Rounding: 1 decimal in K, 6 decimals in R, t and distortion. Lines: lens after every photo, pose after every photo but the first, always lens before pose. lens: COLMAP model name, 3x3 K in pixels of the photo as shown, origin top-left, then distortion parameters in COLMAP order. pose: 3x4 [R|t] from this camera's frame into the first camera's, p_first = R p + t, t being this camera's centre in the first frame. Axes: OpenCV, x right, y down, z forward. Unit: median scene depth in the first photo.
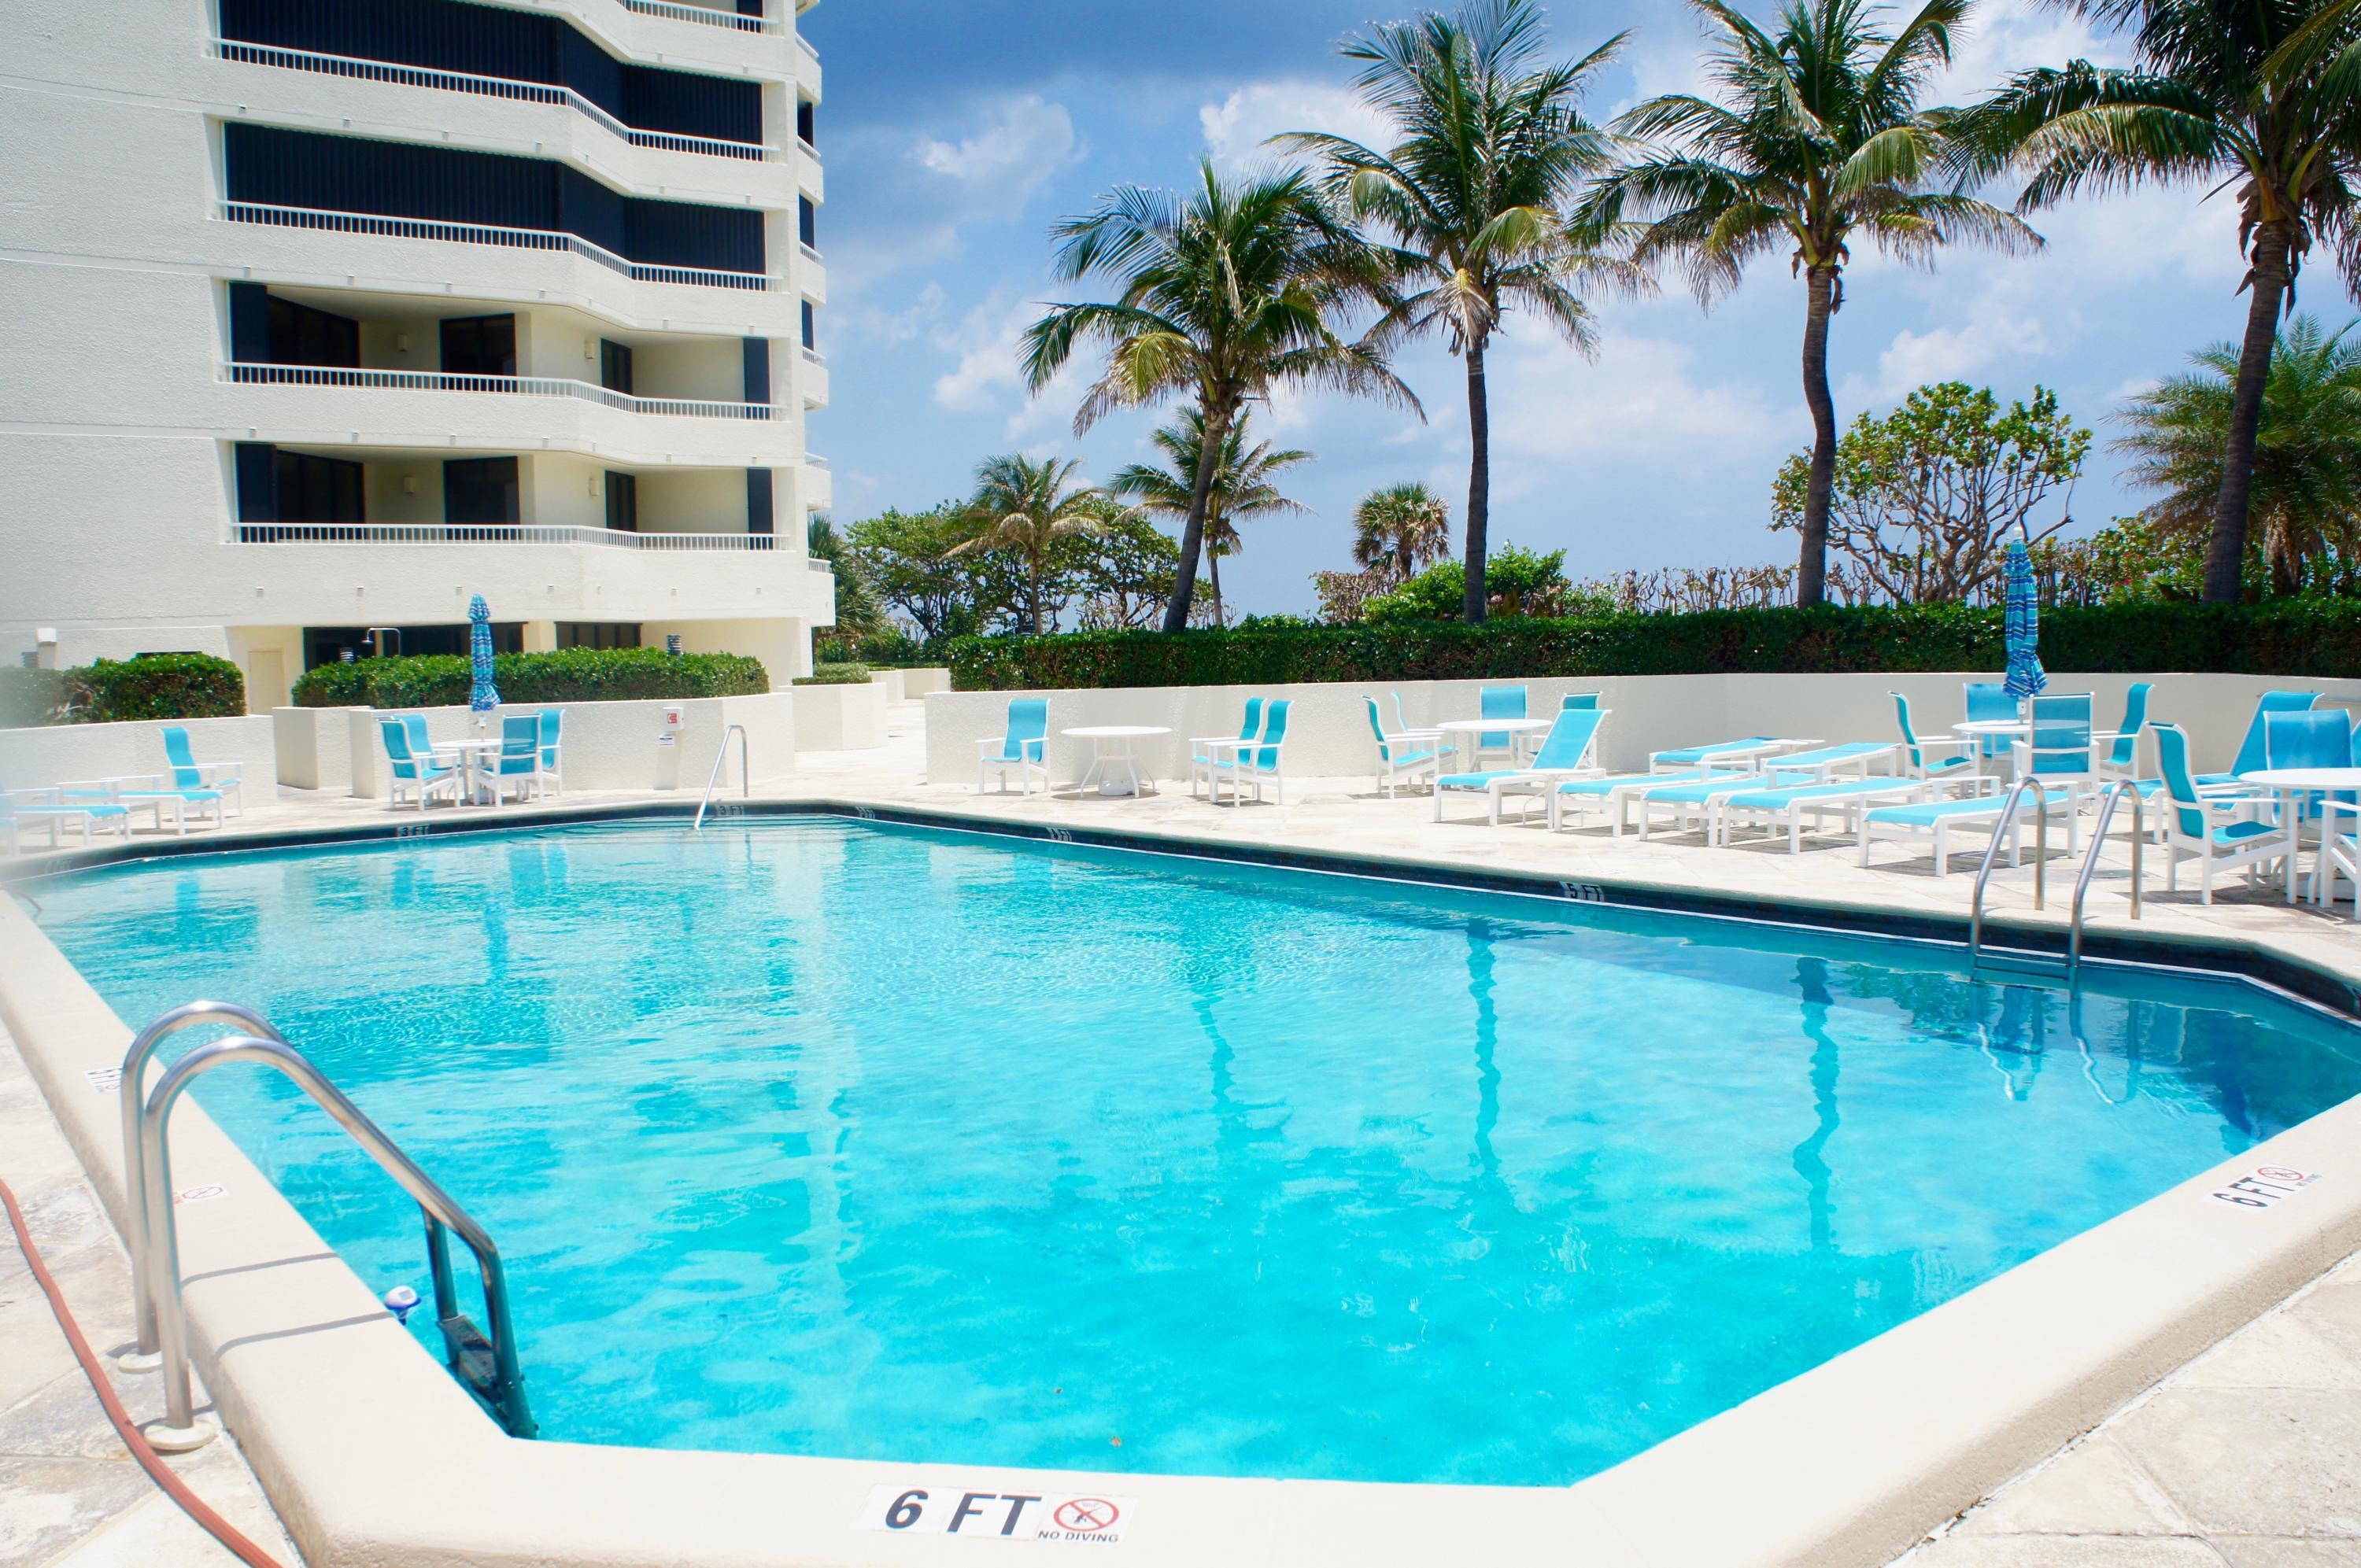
lens RADIAL K [[1817.5, 0, 1180.5], [0, 1817.5, 784.0], [0, 0, 1]] dist [-0.146744, 0.083287]
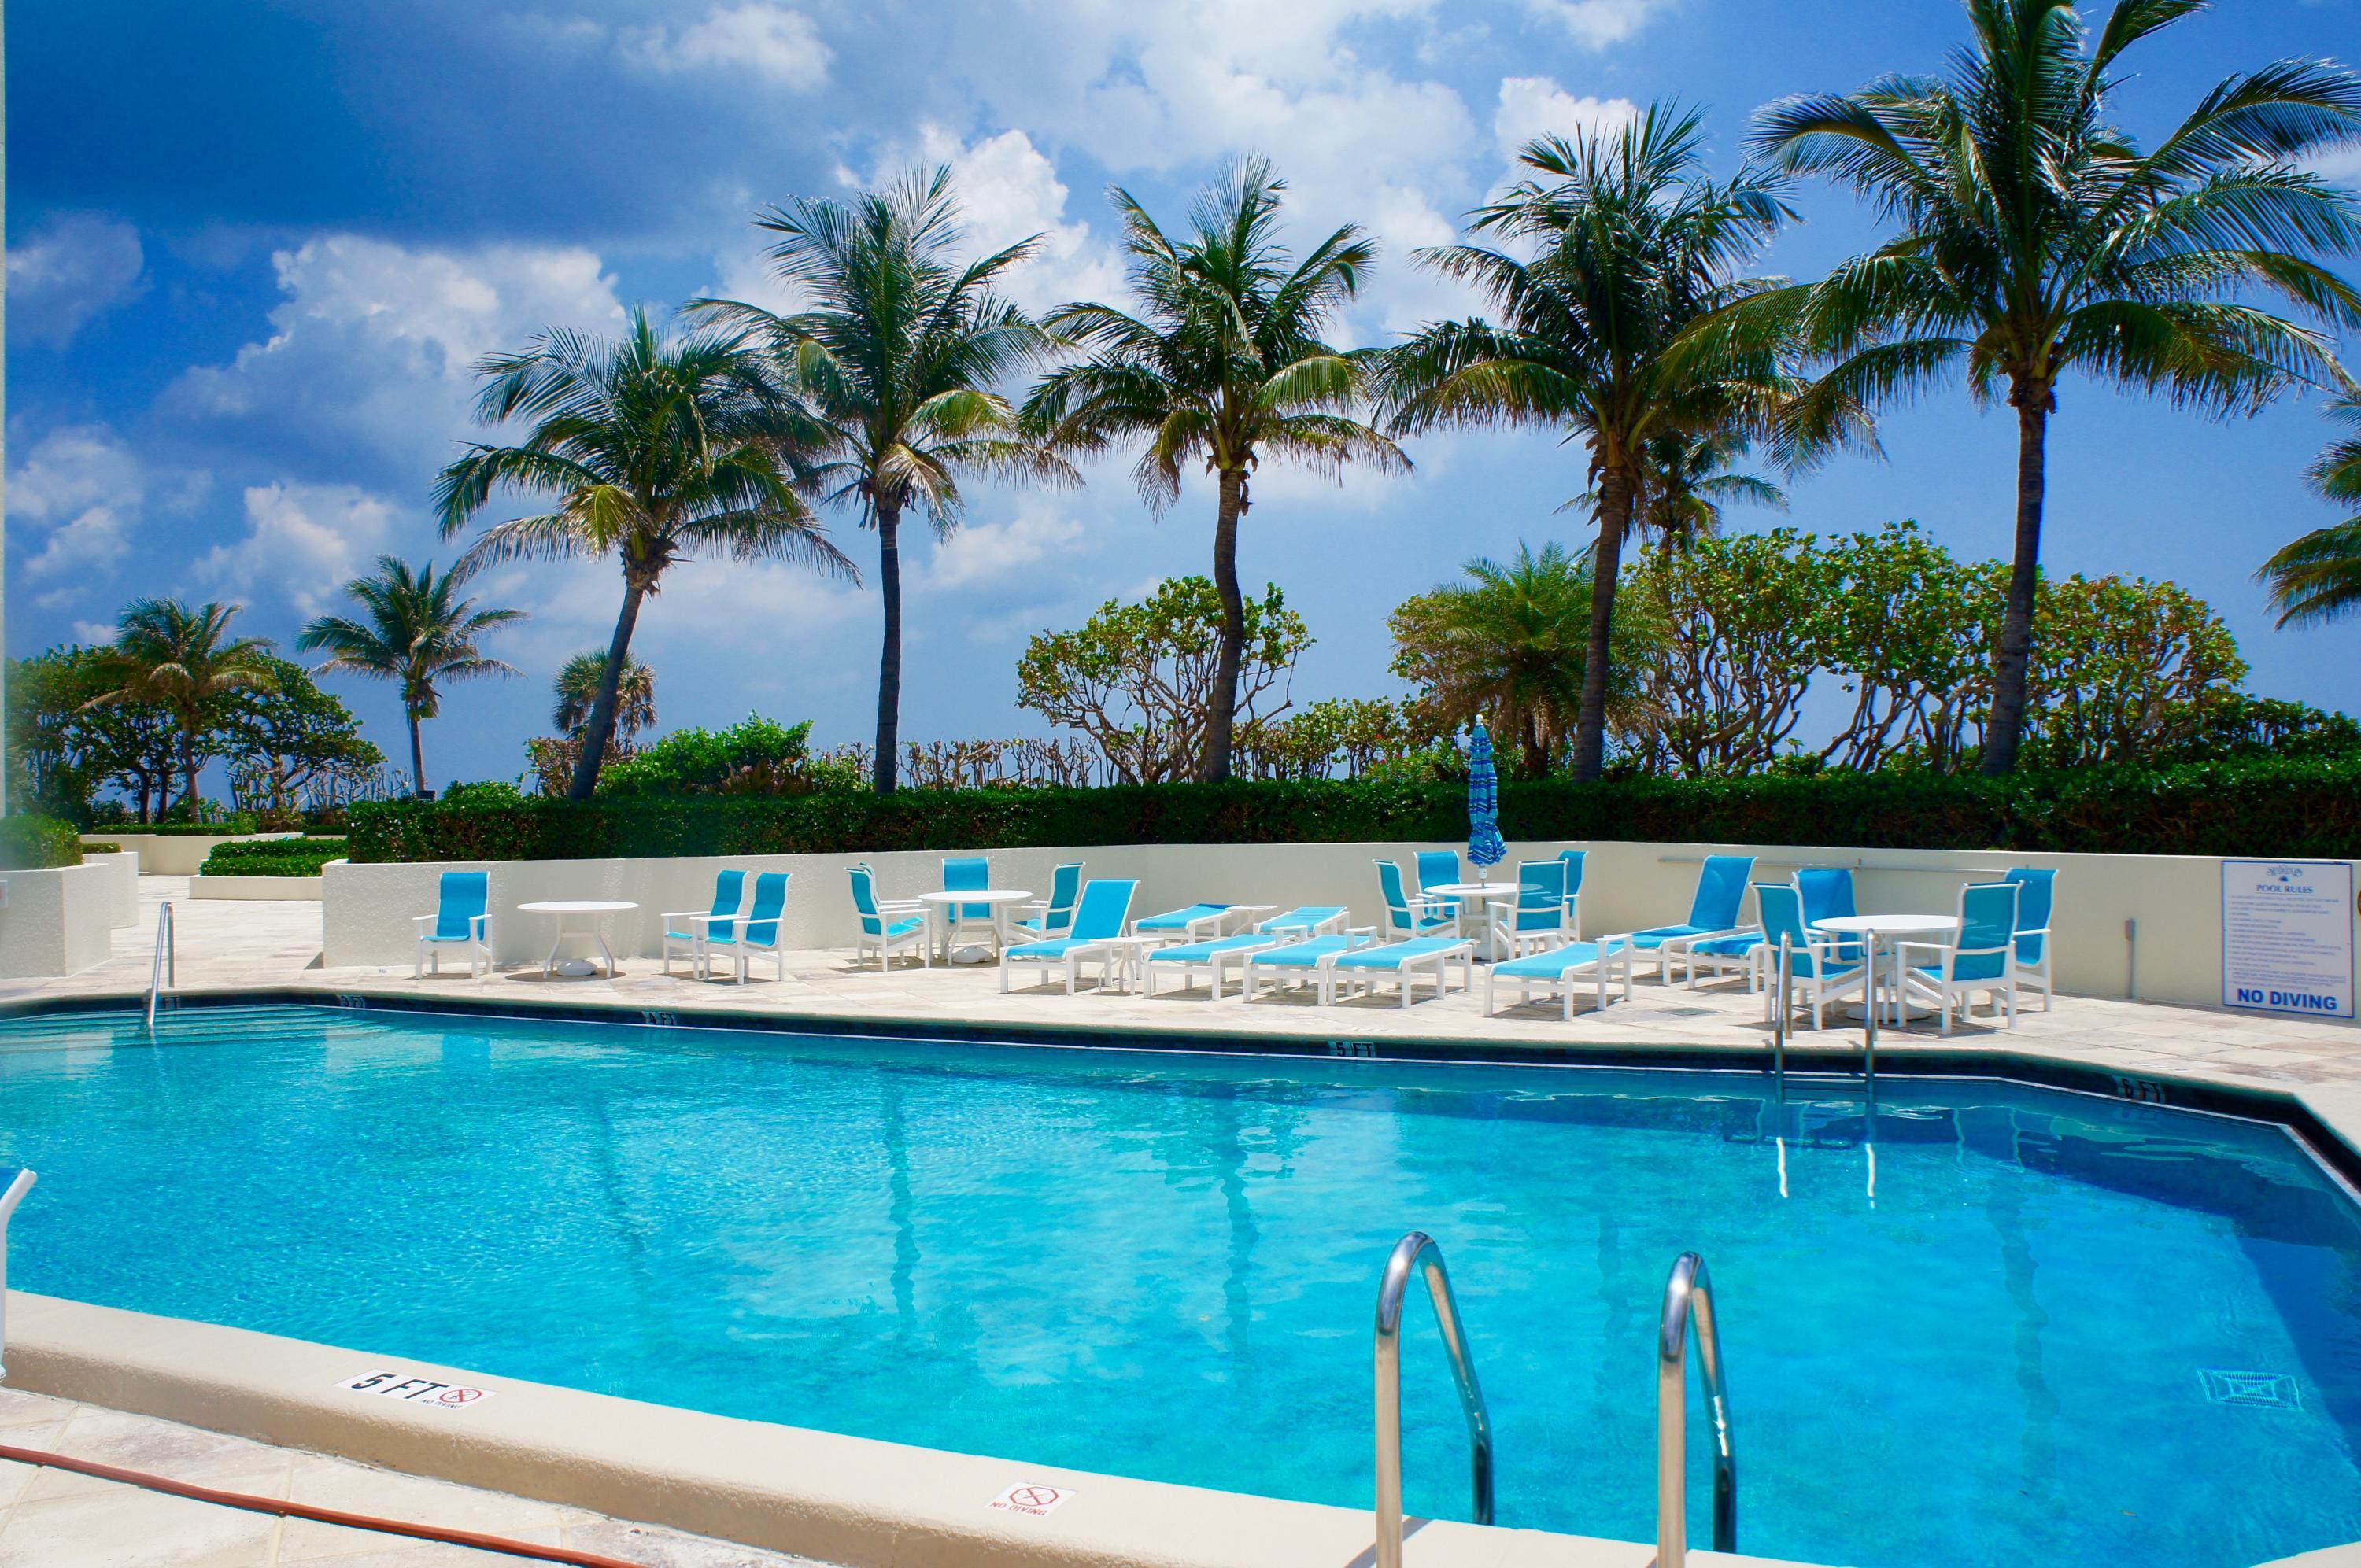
lens RADIAL K [[1829.1, 0, 1180.5], [0, 1829.1, 784.0], [0, 0, 1]] dist [-0.182660, 0.122223]
pose [[0.880663, 0.016729, 0.473448, -0.180361], [0.028150, 0.995763, -0.087546, -0.002423], [-0.472907, 0.090426, 0.876460, 0.043029]]
